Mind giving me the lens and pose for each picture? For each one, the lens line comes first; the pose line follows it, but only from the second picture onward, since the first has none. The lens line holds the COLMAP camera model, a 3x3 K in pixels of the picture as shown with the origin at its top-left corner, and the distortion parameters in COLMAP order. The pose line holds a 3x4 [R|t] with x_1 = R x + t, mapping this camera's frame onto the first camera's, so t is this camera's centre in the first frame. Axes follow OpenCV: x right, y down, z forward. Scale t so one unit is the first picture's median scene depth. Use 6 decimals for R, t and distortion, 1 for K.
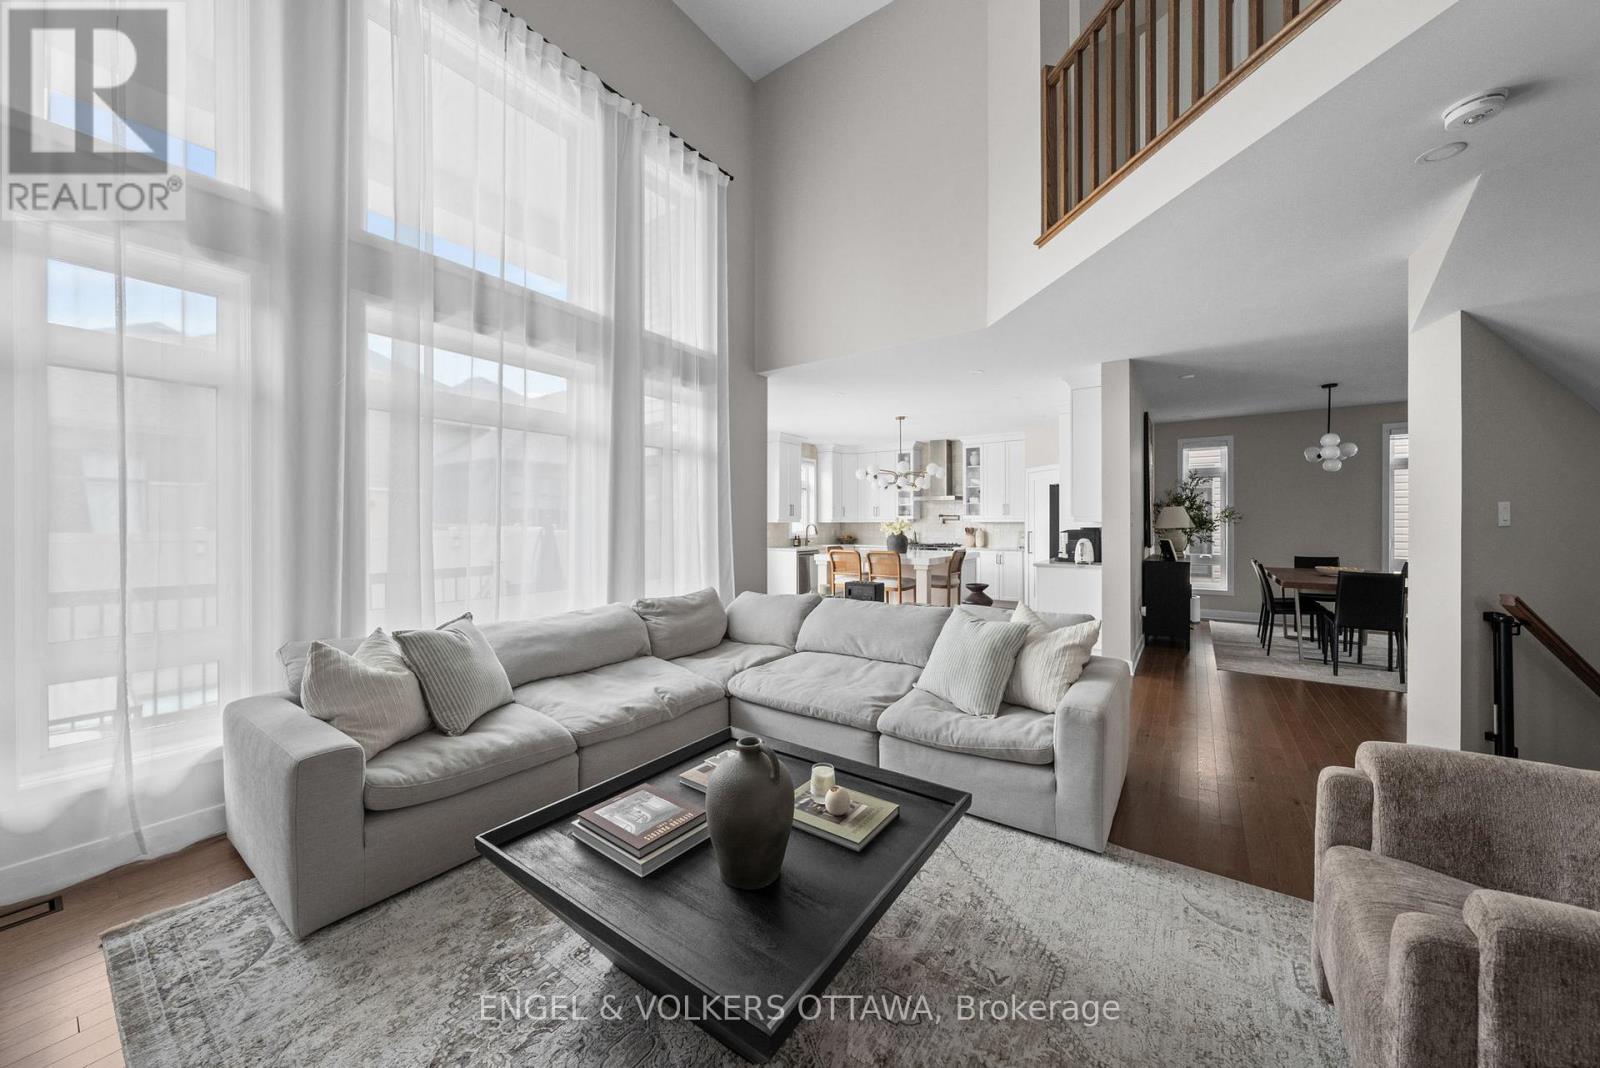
lens RADIAL K [[544.3, 0, 799.1], [0, 544.3, 528.1], [0, 0, 1]] dist [-0.002301, -0.000019]
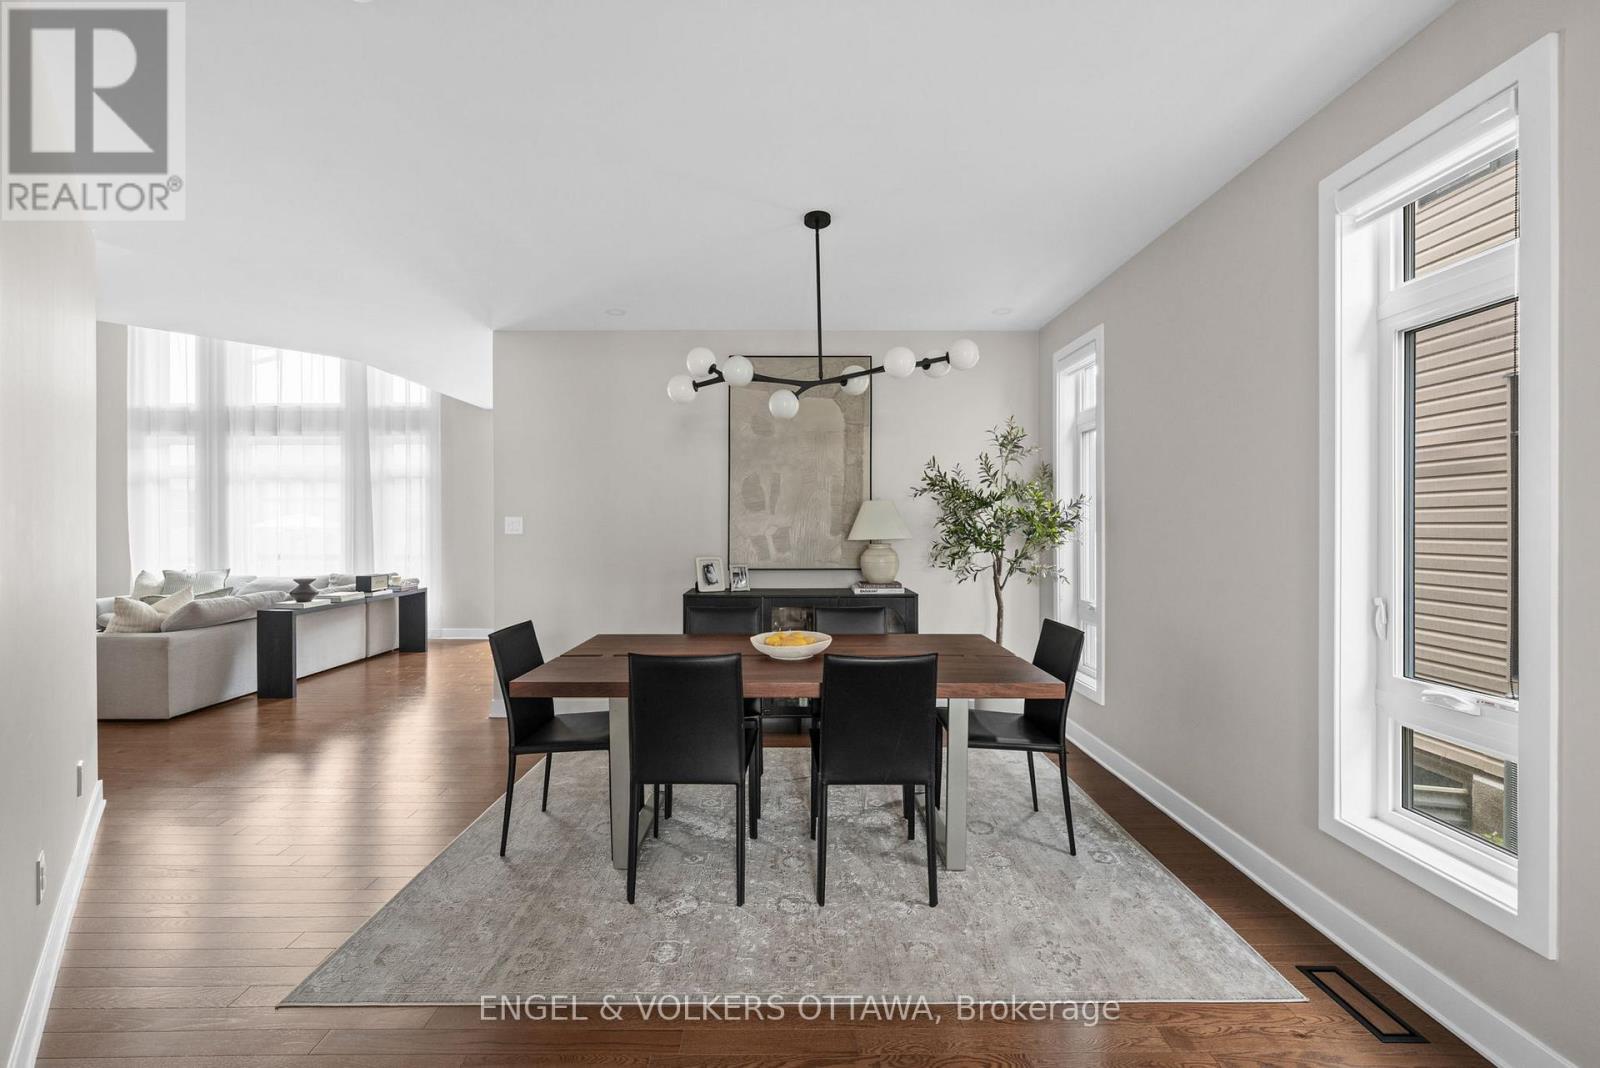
lens RADIAL K [[638.8, 0, 794.3], [0, 638.8, 518.7], [0, 0, 1]] dist [-0.001826, -0.000703]
pose [[0.568166, -0.002953, -0.822909, 2.195949], [-0.004528, 0.999967, -0.006715, -0.032401], [0.822901, 0.007541, 0.568134, 1.080392]]
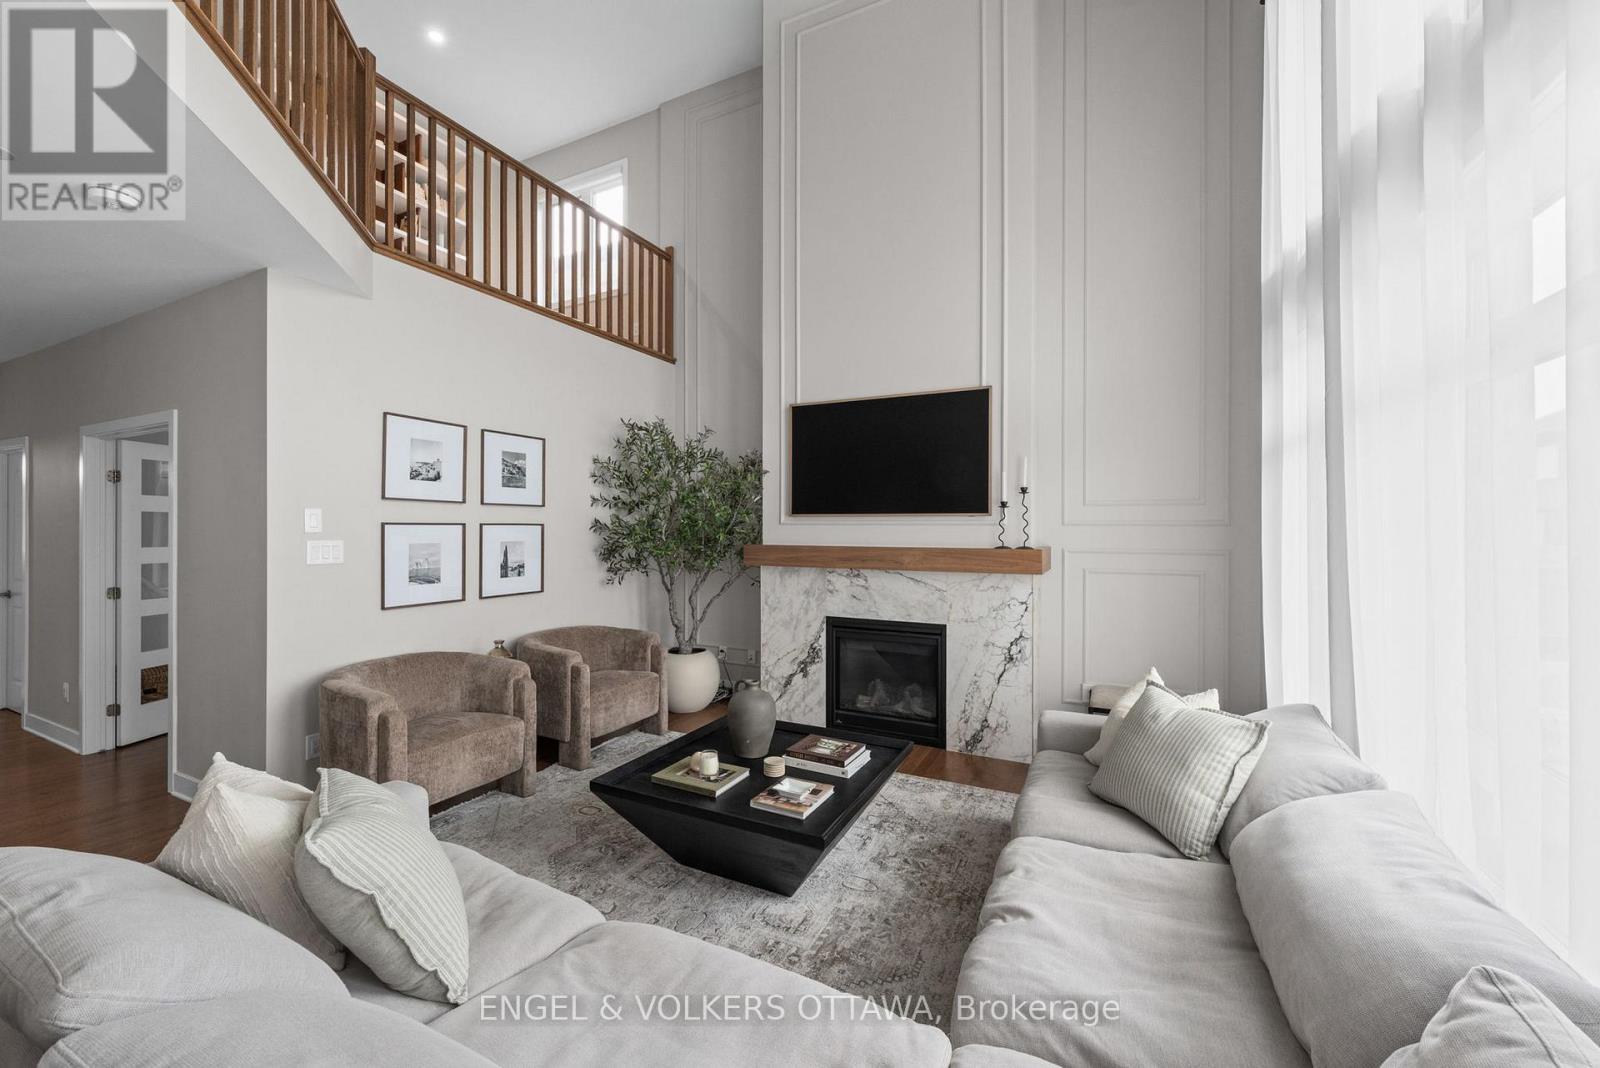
lens RADIAL K [[621.0, 0, 806.6], [0, 621.0, 523.9], [0, 0, 1]] dist [-0.003081, -0.000358]
pose [[-0.989505, -0.002624, -0.144478, 0.013621], [-0.003142, 0.999989, 0.003356, -0.057258], [0.144468, 0.003774, -0.989502, 1.243109]]
